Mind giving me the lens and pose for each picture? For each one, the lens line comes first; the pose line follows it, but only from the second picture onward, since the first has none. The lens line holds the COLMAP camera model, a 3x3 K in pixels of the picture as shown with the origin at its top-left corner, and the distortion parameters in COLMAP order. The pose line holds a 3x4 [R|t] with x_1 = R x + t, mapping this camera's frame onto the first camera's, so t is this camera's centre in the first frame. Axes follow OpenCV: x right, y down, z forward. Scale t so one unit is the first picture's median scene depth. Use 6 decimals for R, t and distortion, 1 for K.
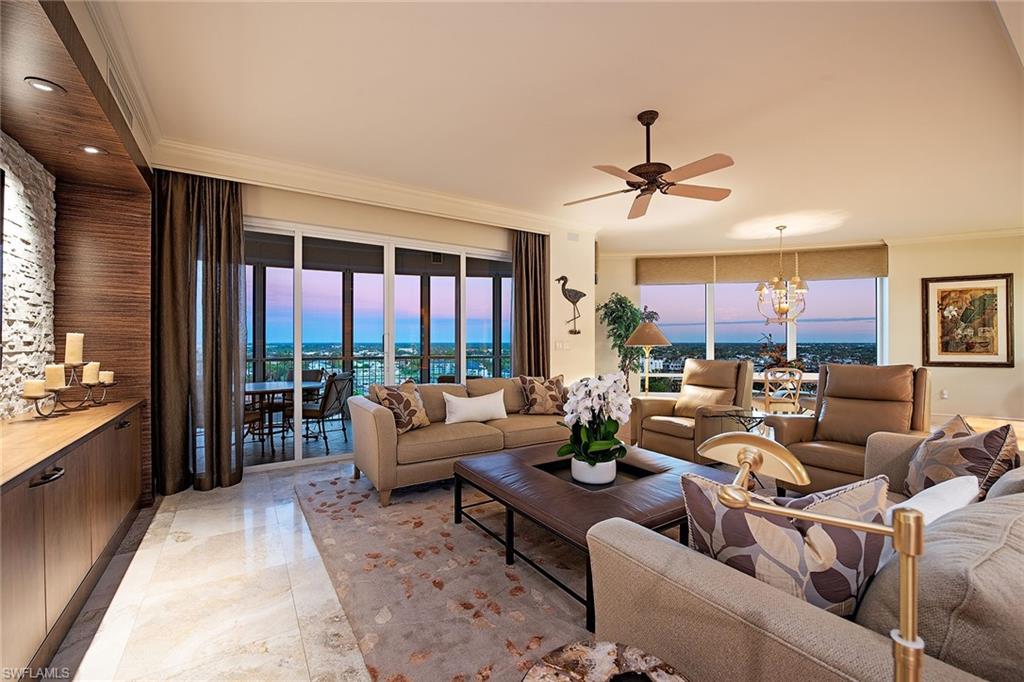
lens RADIAL K [[420.3, 0, 512.0], [0, 420.3, 341.0], [0, 0, 1]] dist [-0.001225, -0.000141]
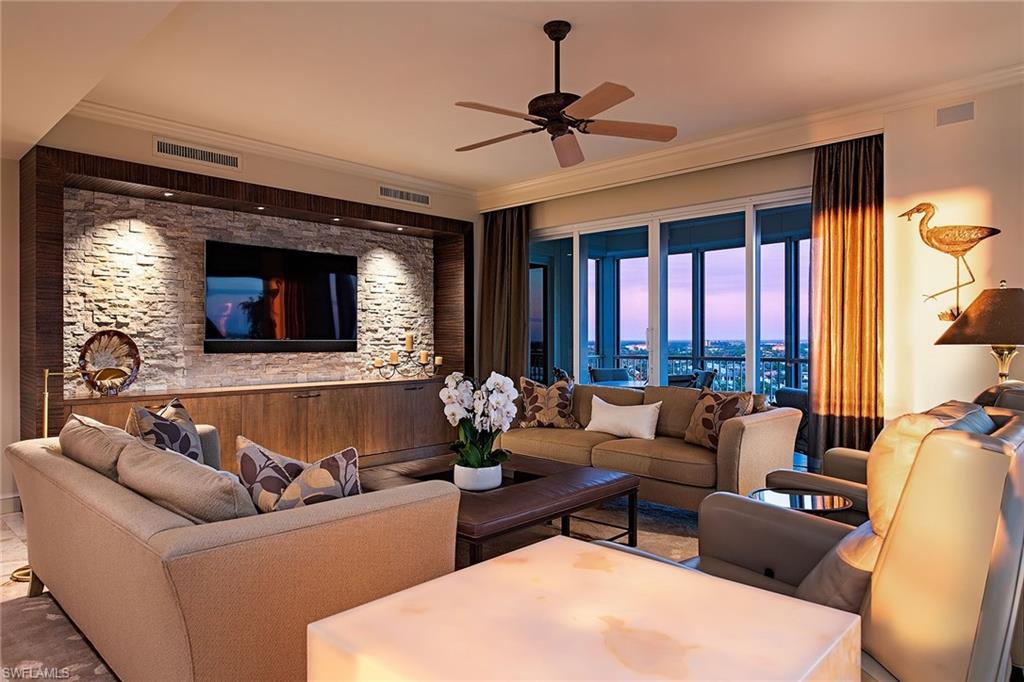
lens RADIAL K [[651.6, 0, 512.0], [0, 651.6, 341.0], [0, 0, 1]] dist [0.001579, 0.000308]
pose [[0.241740, 0.004049, -0.970332, 1.016808], [0.006033, 0.999966, 0.005676, -0.000106], [0.970322, -0.007226, 0.241708, 0.462668]]
